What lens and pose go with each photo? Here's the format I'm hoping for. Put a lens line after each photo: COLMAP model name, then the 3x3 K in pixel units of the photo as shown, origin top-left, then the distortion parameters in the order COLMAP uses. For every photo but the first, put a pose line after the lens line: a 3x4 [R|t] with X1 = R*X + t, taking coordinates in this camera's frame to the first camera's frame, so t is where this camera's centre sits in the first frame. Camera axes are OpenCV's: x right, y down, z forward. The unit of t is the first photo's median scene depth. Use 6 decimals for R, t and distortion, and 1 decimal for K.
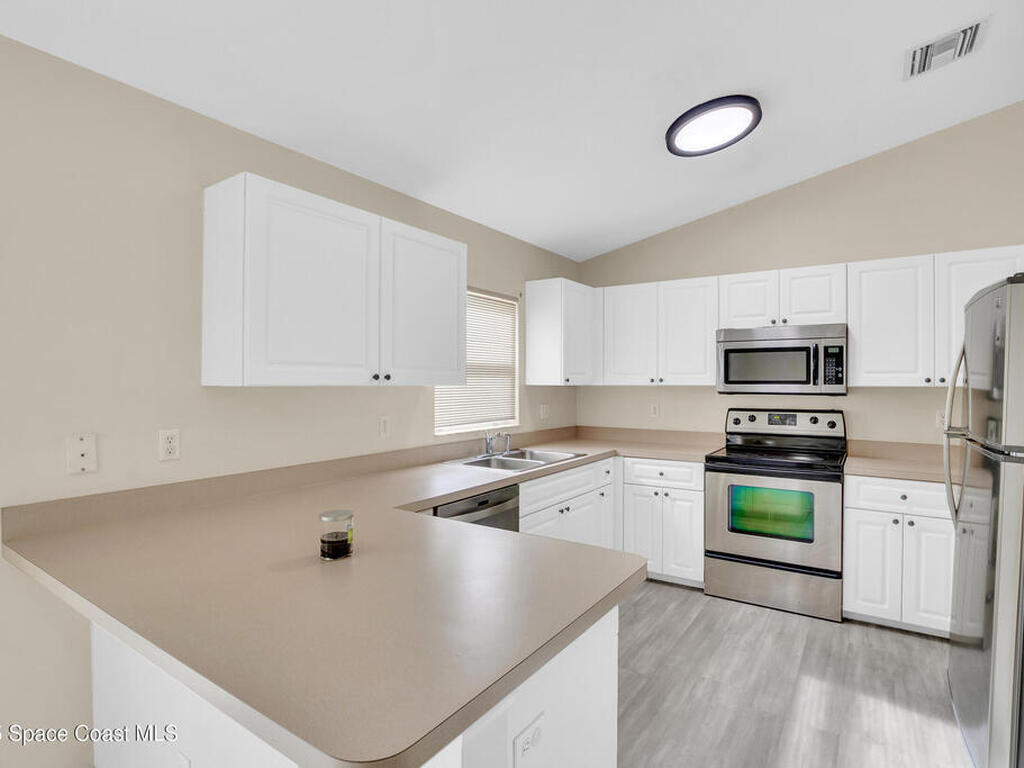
lens RADIAL K [[528.4, 0, 514.2], [0, 528.4, 381.9], [0, 0, 1]] dist [-0.050693, 0.017227]
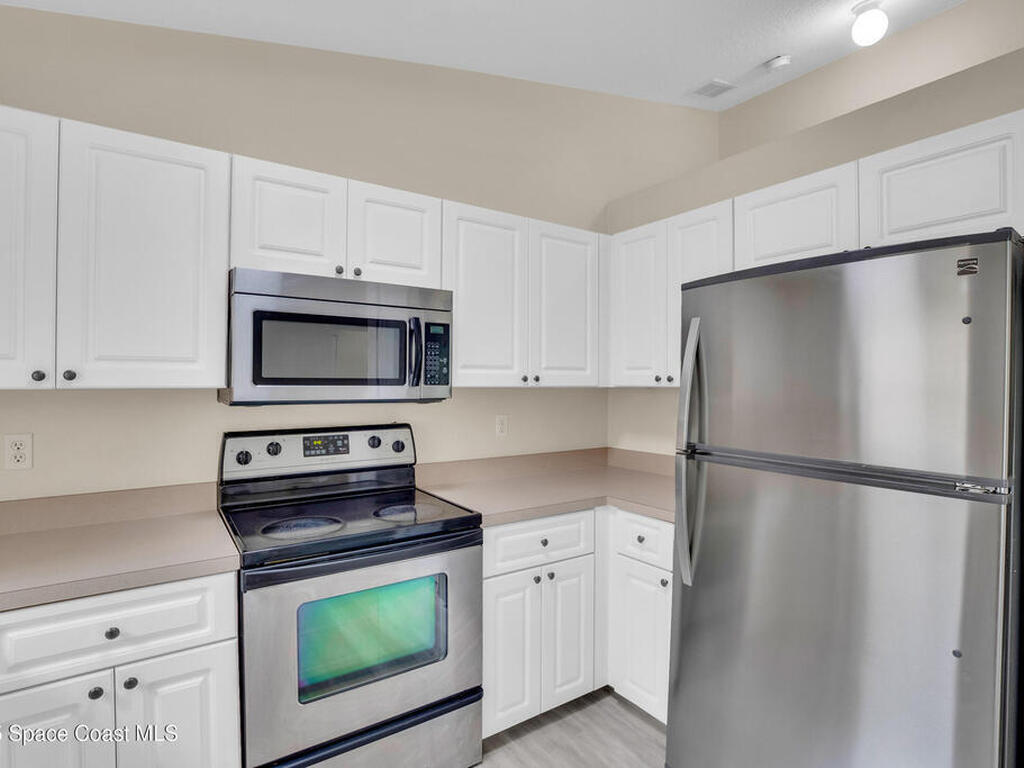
lens RADIAL K [[528.4, 0, 514.2], [0, 528.4, 381.9], [0, 0, 1]] dist [-0.050693, 0.017227]
pose [[0.348286, -0.000849, 0.937388, 0.047375], [-0.004215, 0.999988, 0.002471, -0.000392], [-0.937379, -0.004812, 0.348279, 0.642287]]
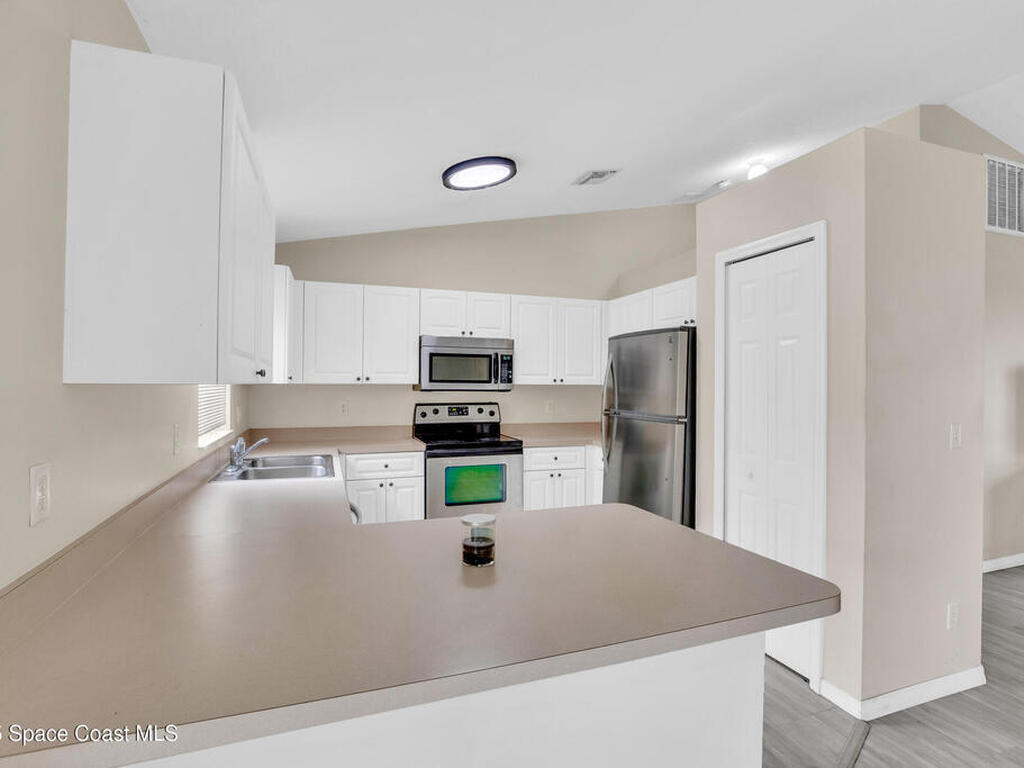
lens RADIAL K [[528.4, 0, 514.2], [0, 528.4, 381.9], [0, 0, 1]] dist [-0.050693, 0.017227]
pose [[0.577484, 0.003883, 0.816393, -0.465037], [-0.006208, 0.999981, -0.000365, 0.001751], [-0.816378, -0.004857, 0.577497, 0.173045]]
